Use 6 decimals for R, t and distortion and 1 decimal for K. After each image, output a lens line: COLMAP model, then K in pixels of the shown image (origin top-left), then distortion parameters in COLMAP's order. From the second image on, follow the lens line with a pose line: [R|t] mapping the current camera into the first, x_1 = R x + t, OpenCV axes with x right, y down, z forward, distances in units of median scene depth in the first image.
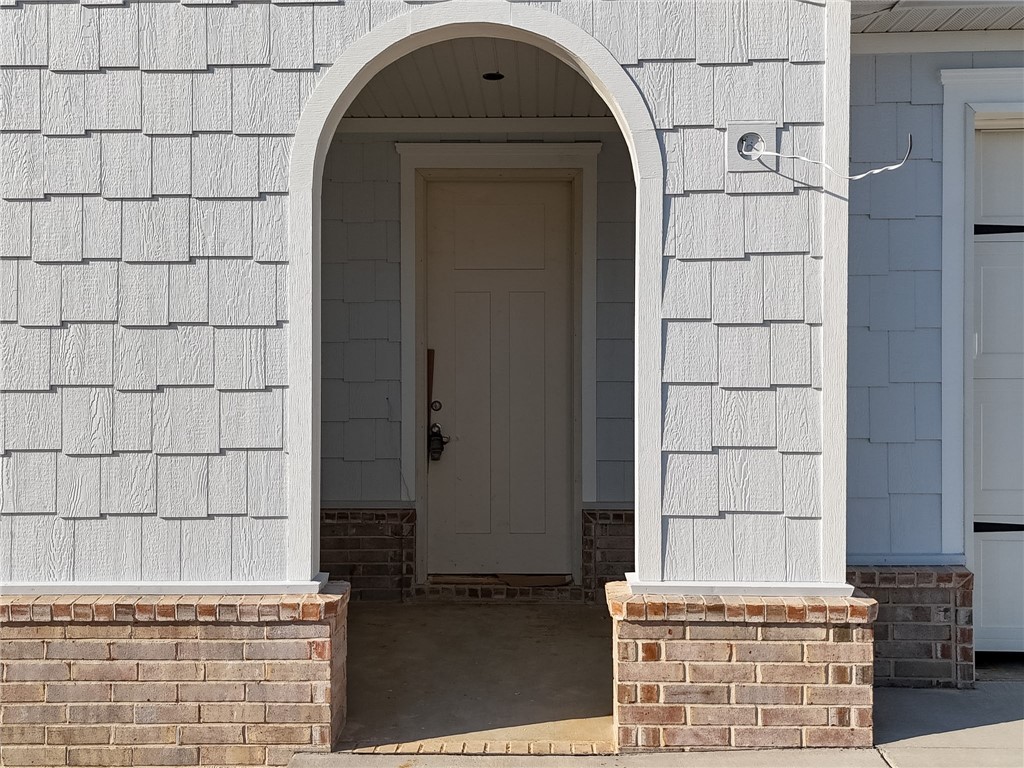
lens RADIAL K [[1112.9, 0, 510.4], [0, 1112.9, 385.0], [0, 0, 1]] dist [0.071743, 0.000000]
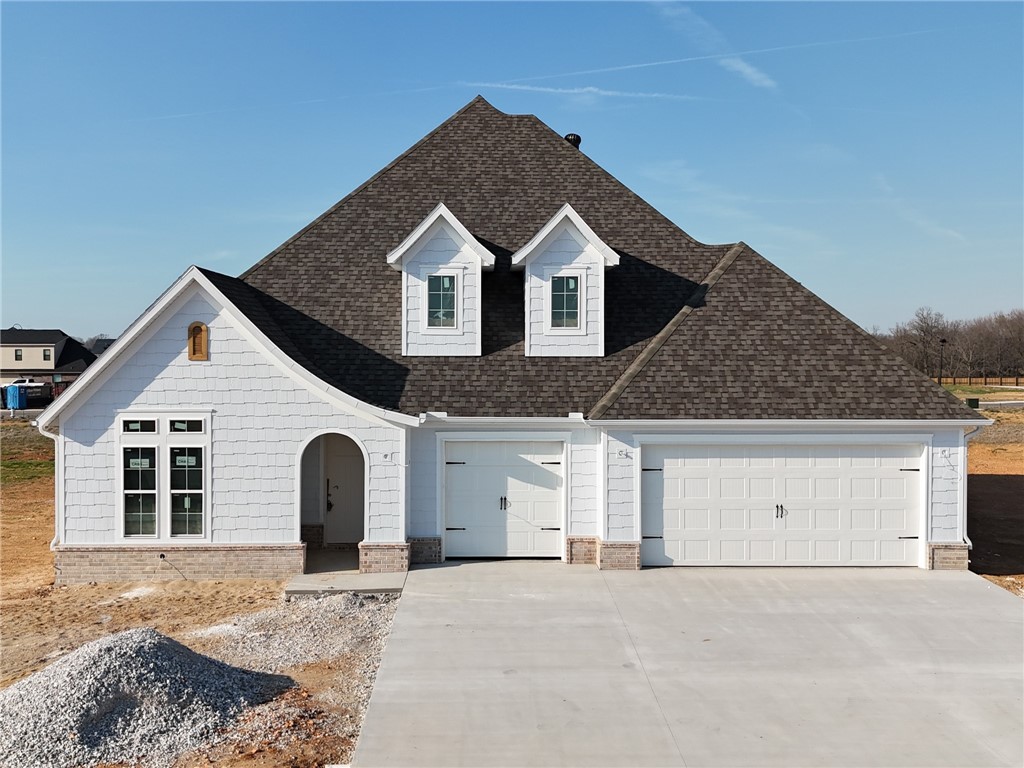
lens RADIAL K [[1158.7, 0, 534.9], [0, 1158.7, 393.4], [0, 0, 1]] dist [0.062375, 0.000000]
pose [[0.997462, 0.002862, 0.071148, 0.513014], [-0.004012, 0.999864, 0.016021, -0.589192], [-0.071092, -0.016266, 0.997337, -4.351013]]
